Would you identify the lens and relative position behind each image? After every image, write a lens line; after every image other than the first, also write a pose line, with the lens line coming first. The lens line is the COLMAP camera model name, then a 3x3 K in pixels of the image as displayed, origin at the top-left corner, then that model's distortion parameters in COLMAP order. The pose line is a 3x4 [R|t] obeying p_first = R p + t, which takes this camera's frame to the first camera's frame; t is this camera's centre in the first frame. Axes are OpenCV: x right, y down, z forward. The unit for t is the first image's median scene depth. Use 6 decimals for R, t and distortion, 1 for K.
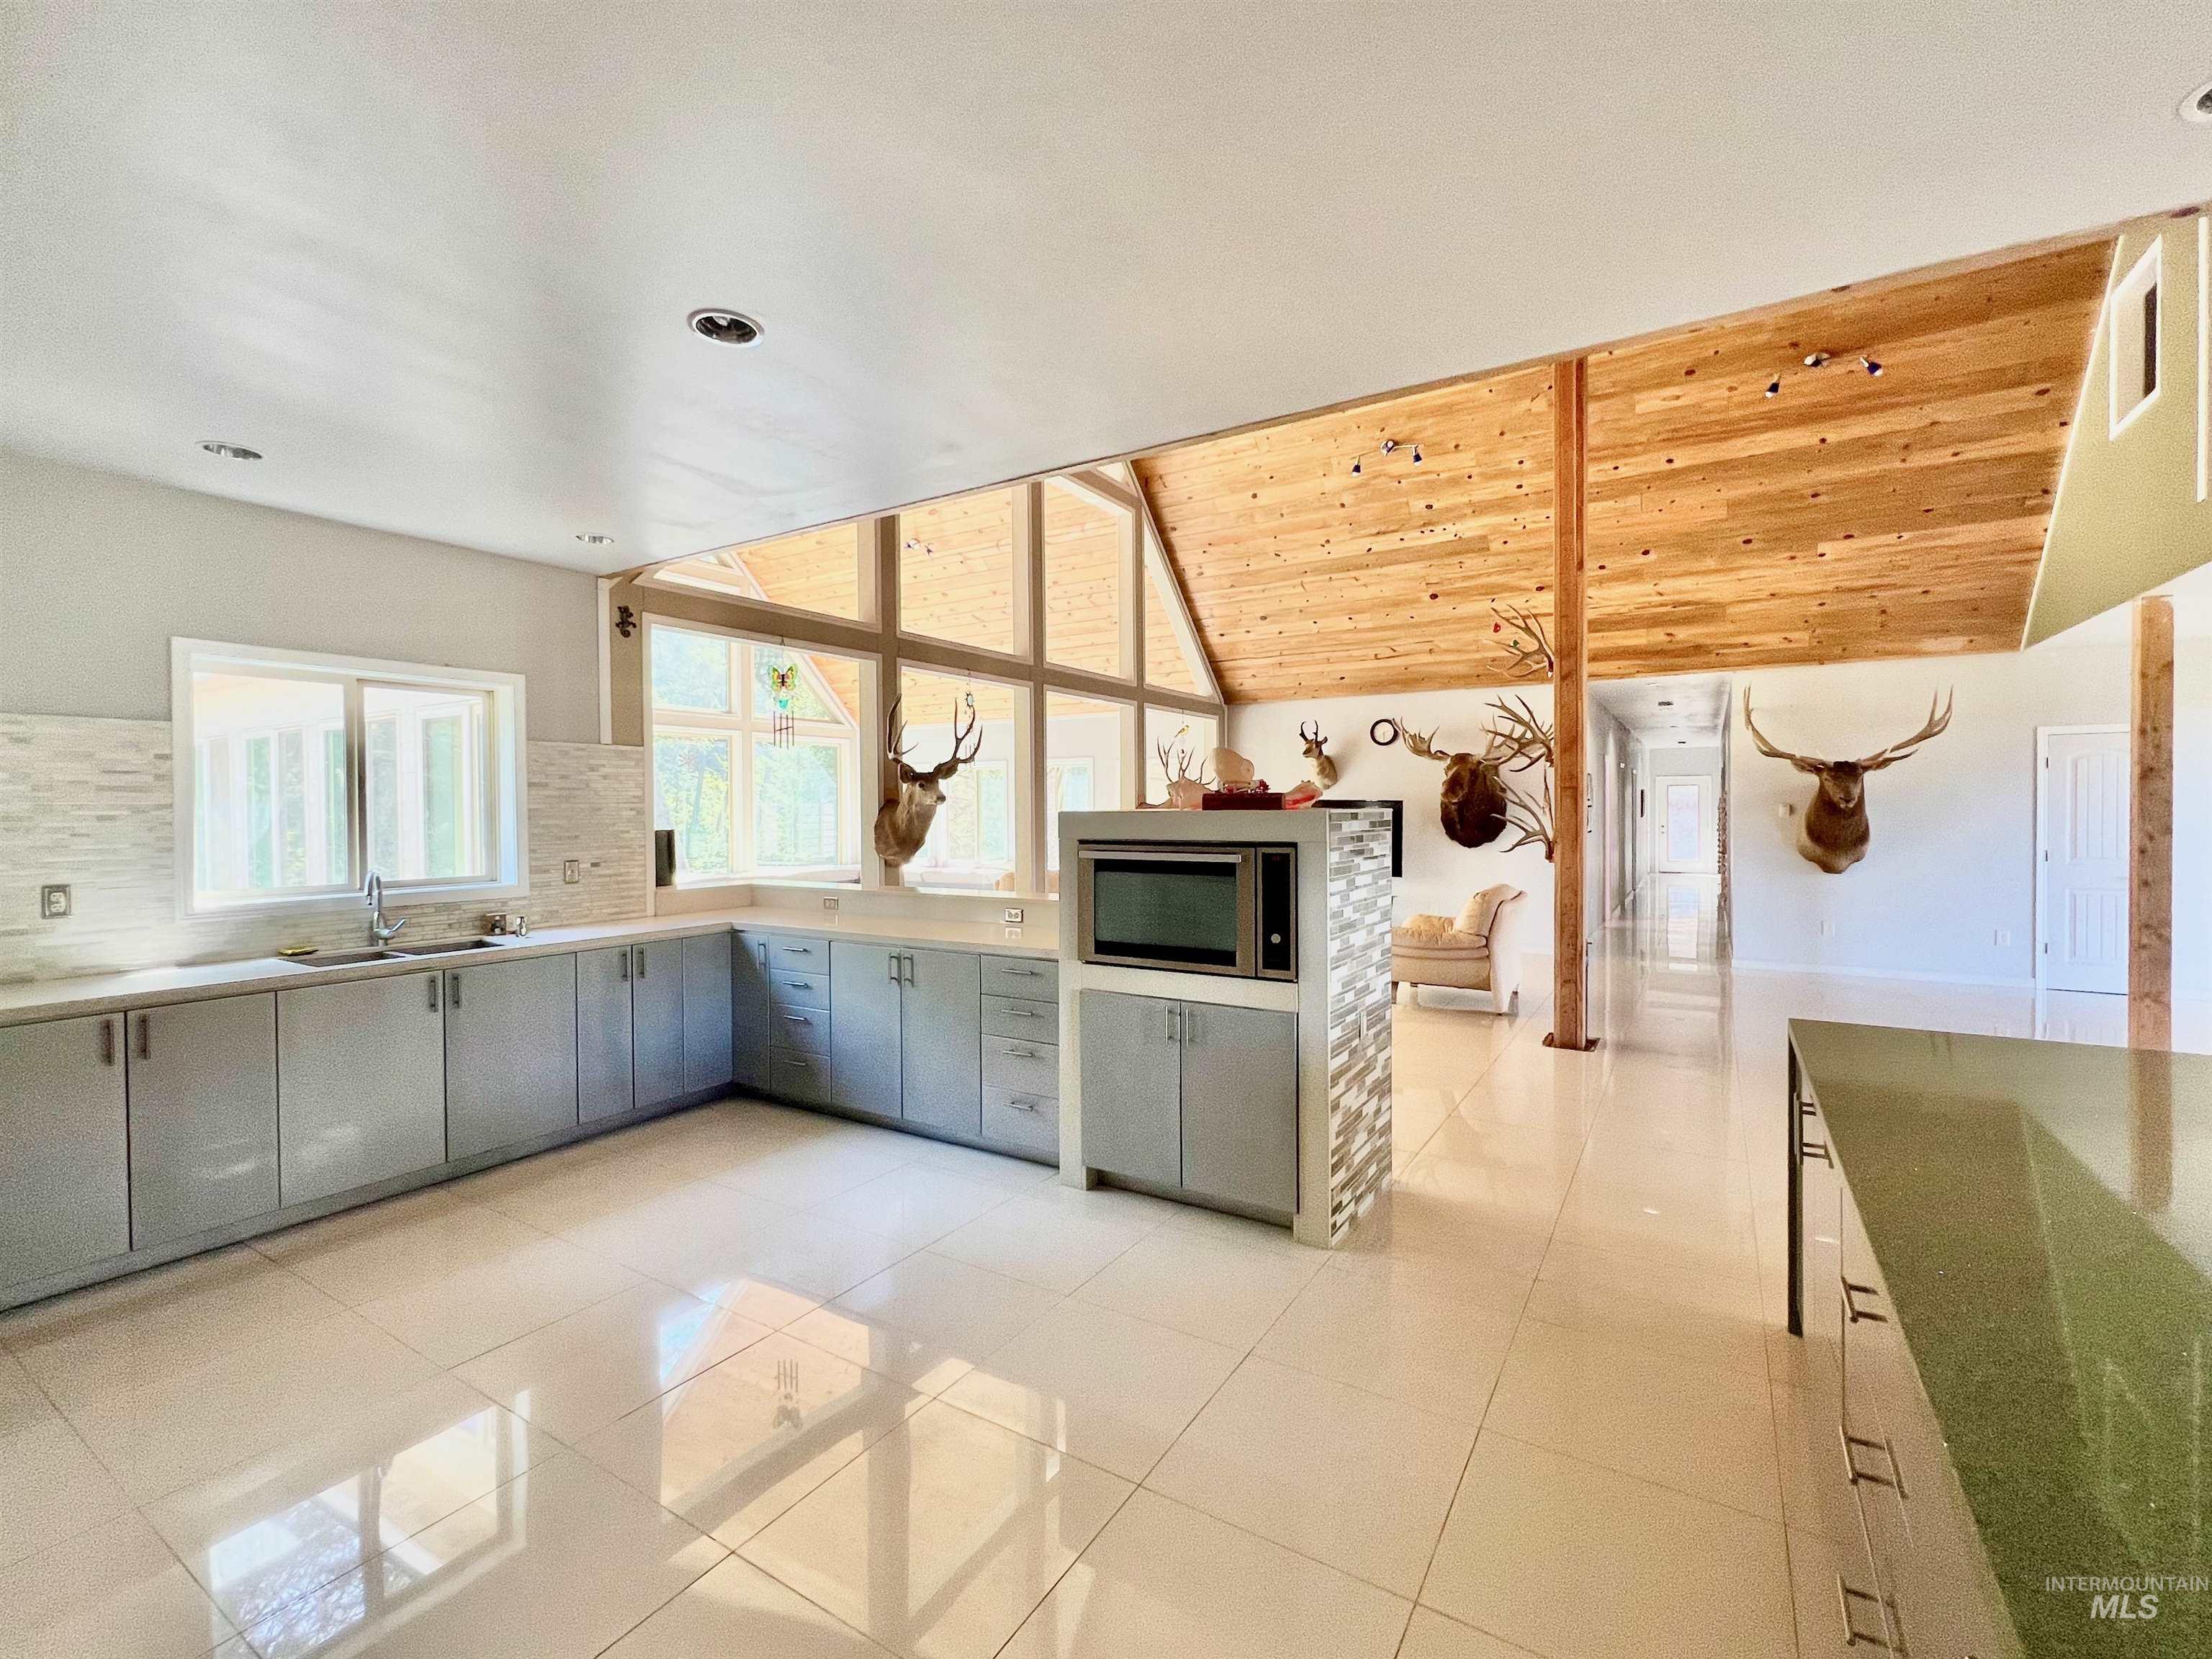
lens RADIAL K [[967.3, 0, 1102.4], [0, 967.3, 820.2], [0, 0, 1]] dist [-0.000152, -0.000679]
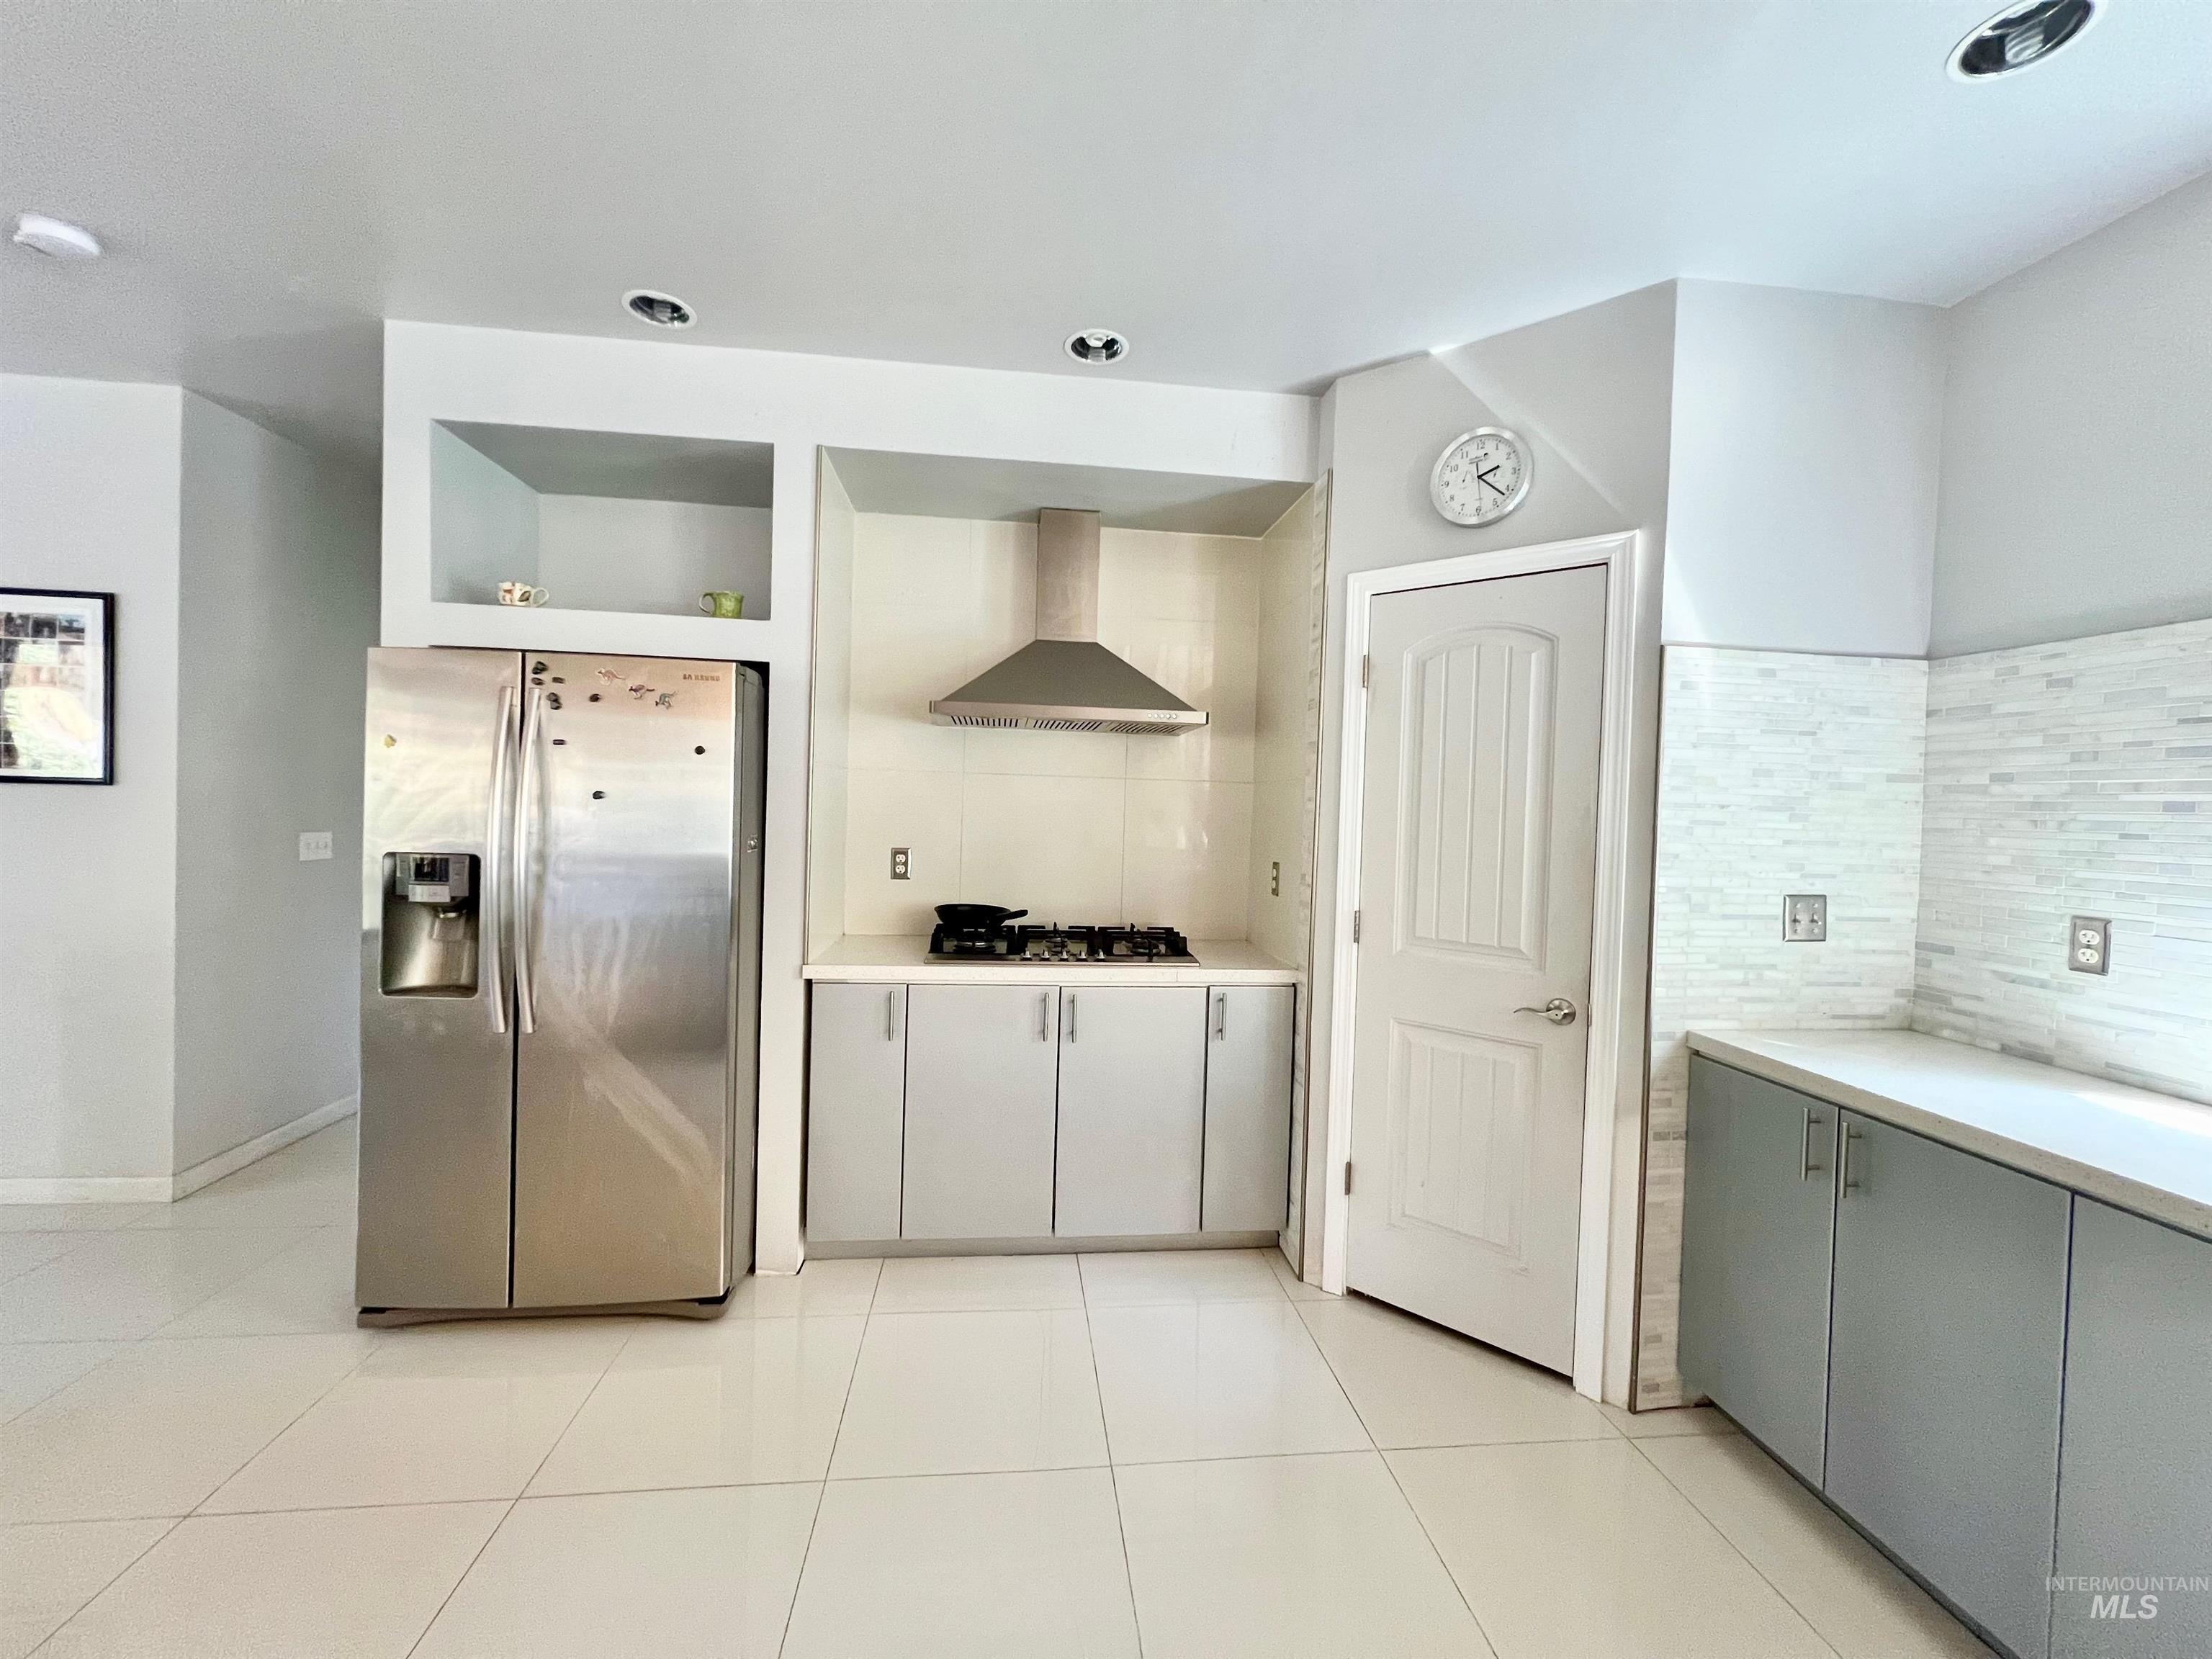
lens RADIAL K [[884.6, 0, 1106.8], [0, 884.6, 824.0], [0, 0, 1]] dist [-0.000086, 0.000707]
pose [[-0.780954, -0.002756, -0.624583, -0.148215], [-0.032985, 0.998777, 0.036835, 0.005001], [0.623717, 0.049368, -0.780089, 0.593492]]
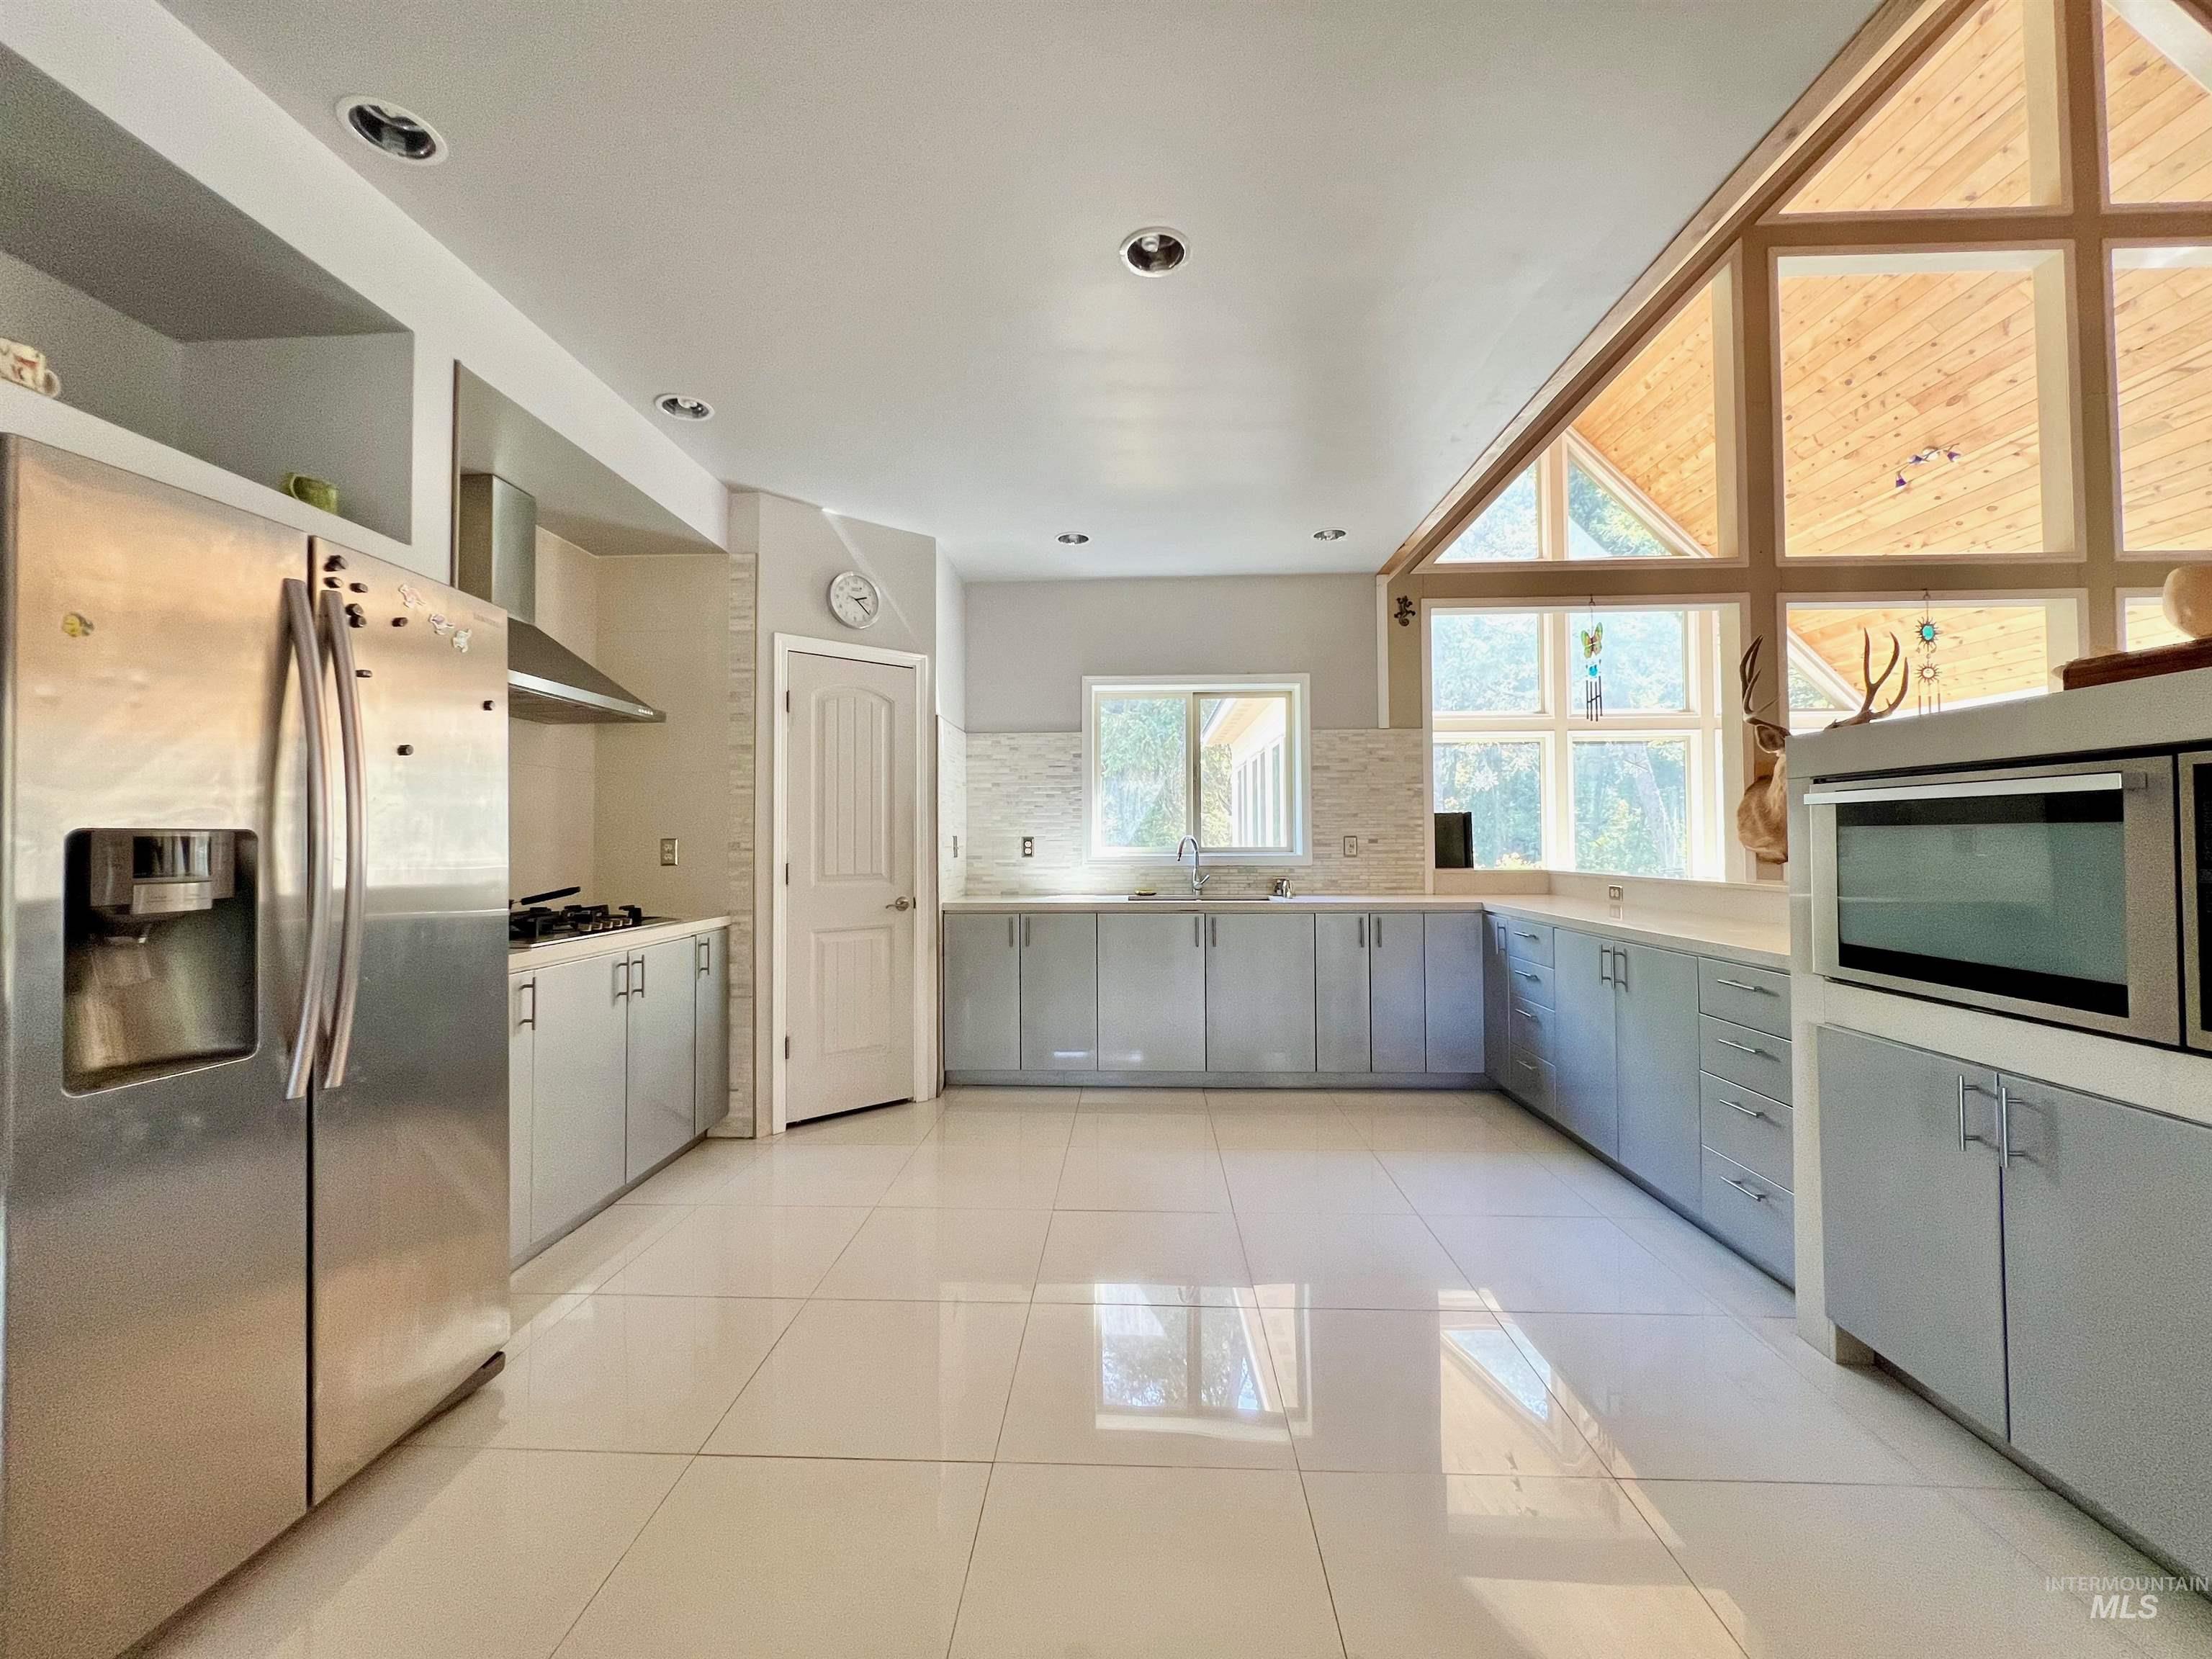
lens RADIAL K [[884.6, 0, 1102.6], [0, 884.6, 821.2], [0, 0, 1]] dist [-0.000086, 0.000707]
pose [[0.496079, -0.015165, -0.868145, 0.152702], [-0.009895, 0.999684, -0.023117, 0.041877], [0.868221, 0.020058, 0.495773, 0.211214]]
